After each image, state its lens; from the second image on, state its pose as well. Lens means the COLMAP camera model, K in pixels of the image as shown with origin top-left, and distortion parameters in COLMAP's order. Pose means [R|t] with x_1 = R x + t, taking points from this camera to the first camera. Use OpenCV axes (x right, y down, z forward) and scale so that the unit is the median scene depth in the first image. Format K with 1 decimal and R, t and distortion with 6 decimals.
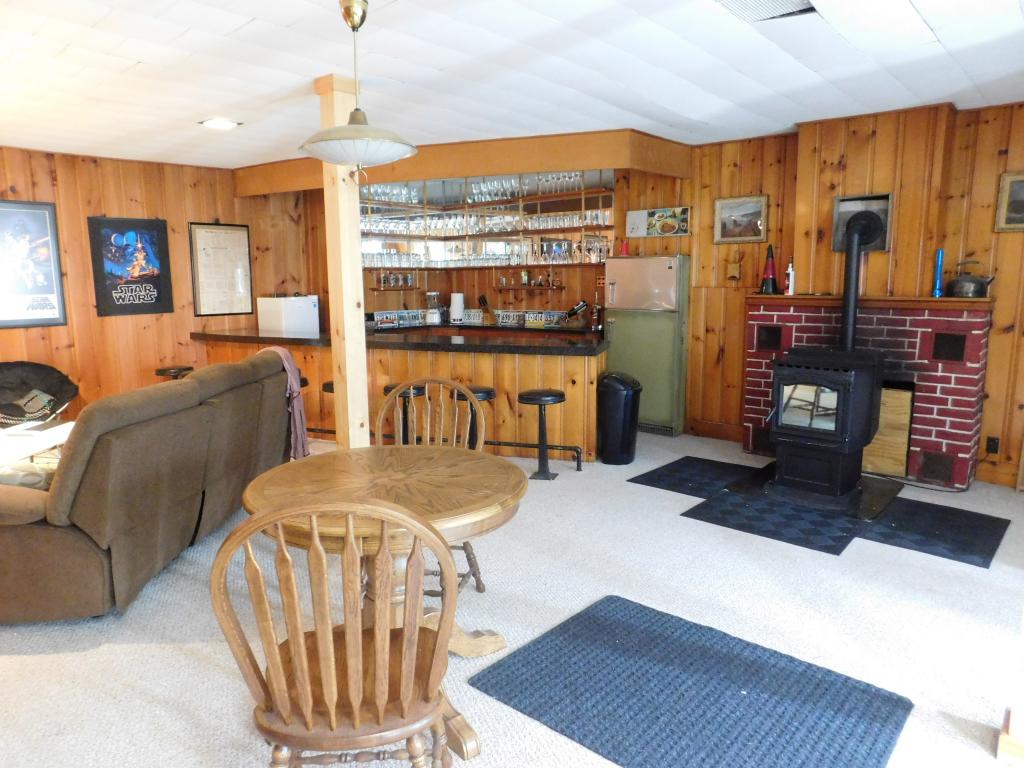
lens RADIAL K [[673.0, 0, 511.0], [0, 673.0, 383.0], [0, 0, 1]] dist [-0.033827, 0.017954]
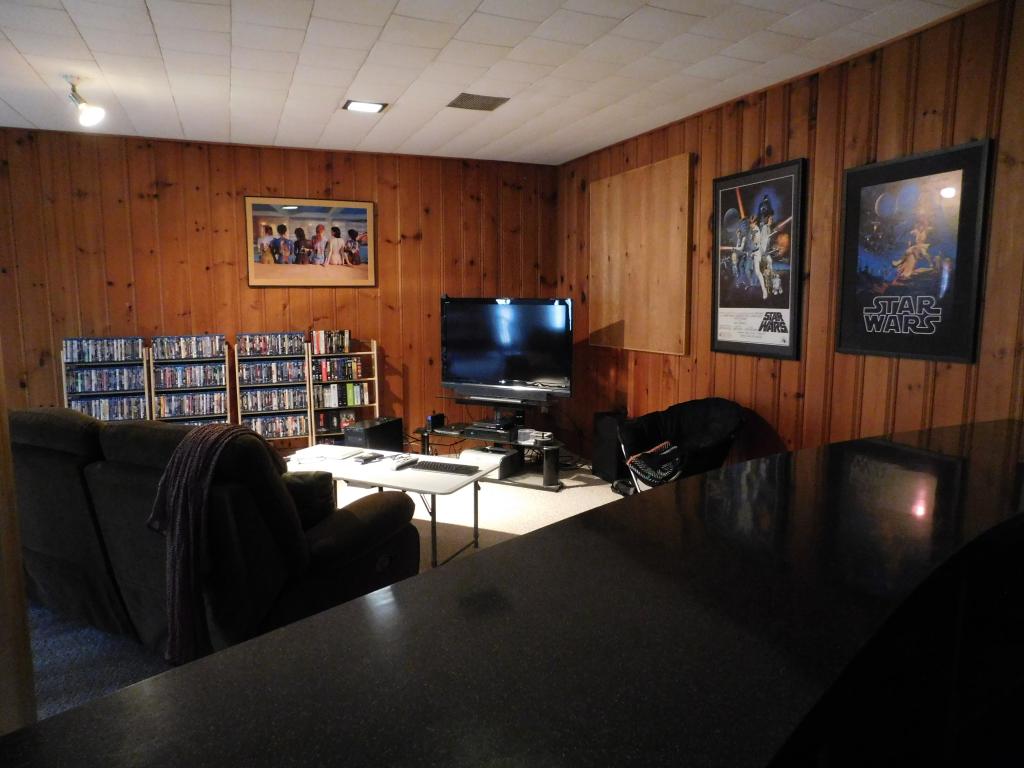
lens RADIAL K [[673.0, 0, 512.1], [0, 673.0, 379.5], [0, 0, 1]] dist [-0.033827, 0.017954]
pose [[-0.435159, 0.116598, -0.892772, -0.010251], [-0.138664, 0.971069, 0.194413, -0.156747], [0.889612, 0.208396, -0.406402, 1.048725]]
